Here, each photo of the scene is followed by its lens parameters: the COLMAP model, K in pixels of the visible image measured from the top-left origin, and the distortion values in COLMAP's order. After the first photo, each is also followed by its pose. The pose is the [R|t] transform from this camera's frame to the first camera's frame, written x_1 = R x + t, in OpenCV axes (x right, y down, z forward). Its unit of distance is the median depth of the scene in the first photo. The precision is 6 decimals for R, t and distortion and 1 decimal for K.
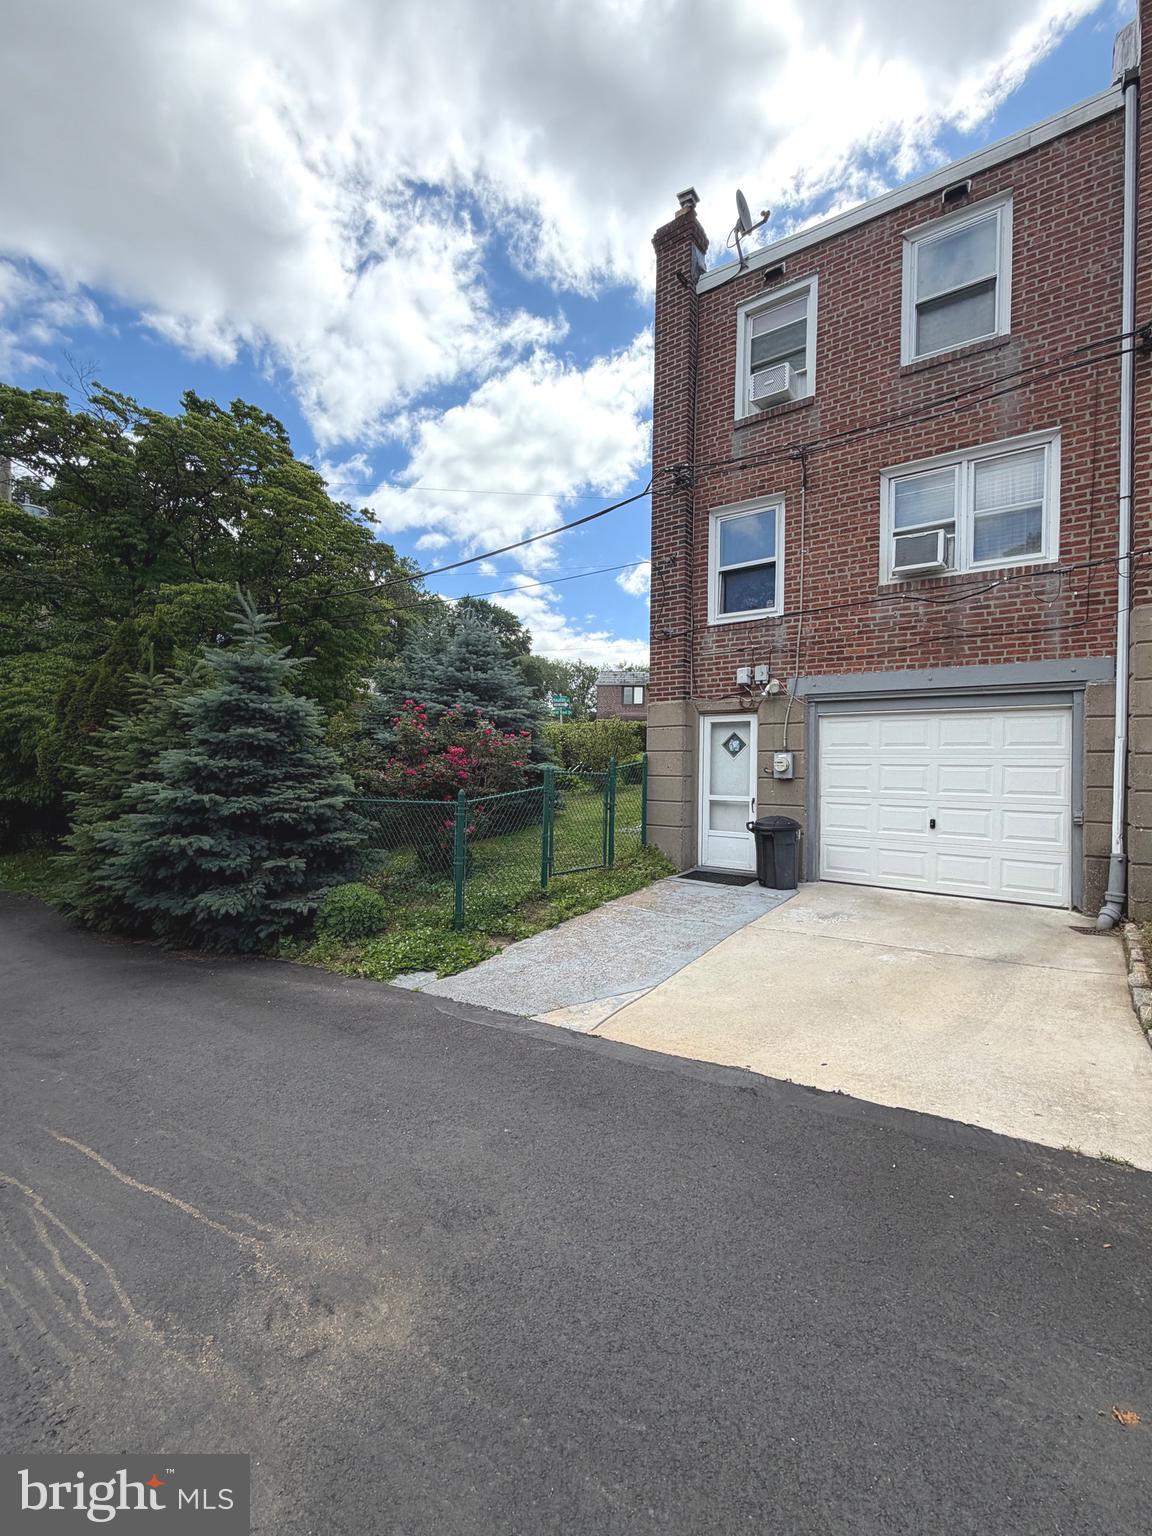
lens RADIAL K [[665.3, 0, 577.0], [0, 665.3, 785.2], [0, 0, 1]] dist [0.000264, 0.000319]
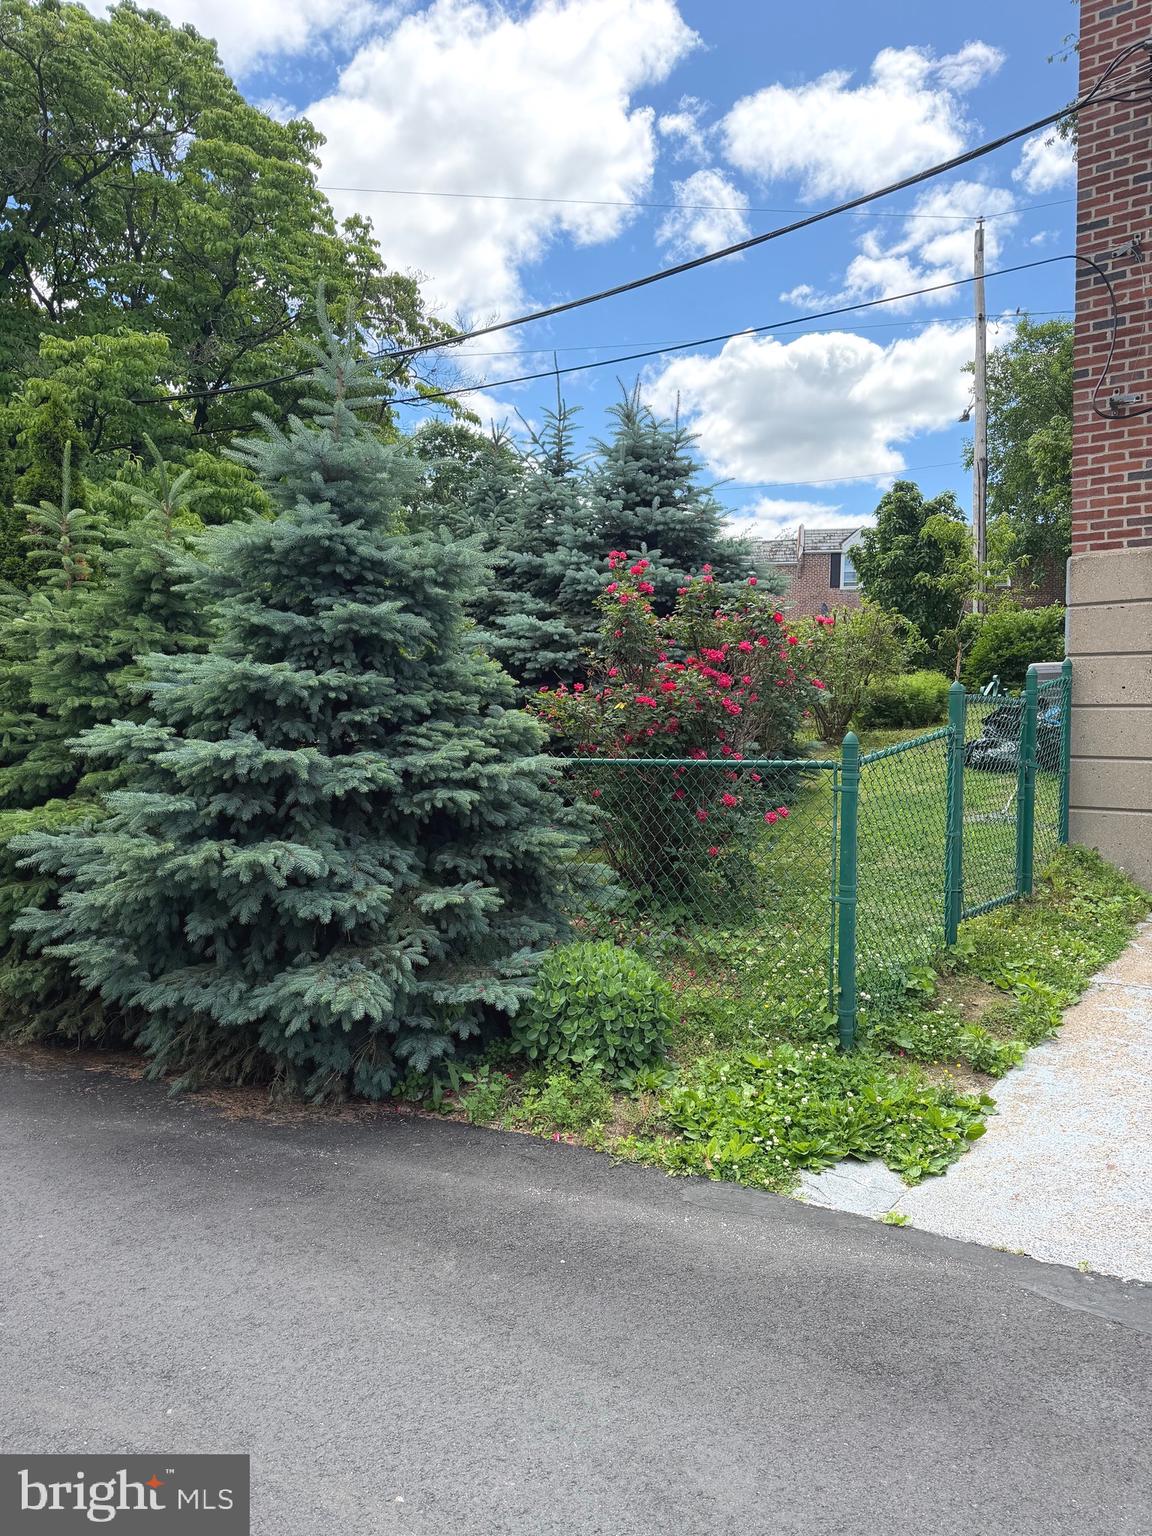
lens RADIAL K [[1090.0, 0, 576.0], [0, 1090.0, 768.0], [0, 0, 1]] dist [0.140786, -0.194687]
pose [[0.999702, -0.008852, -0.022751, -0.346611], [0.009453, 0.999605, 0.026451, 0.008829], [0.022507, -0.026658, 0.999391, 0.267601]]
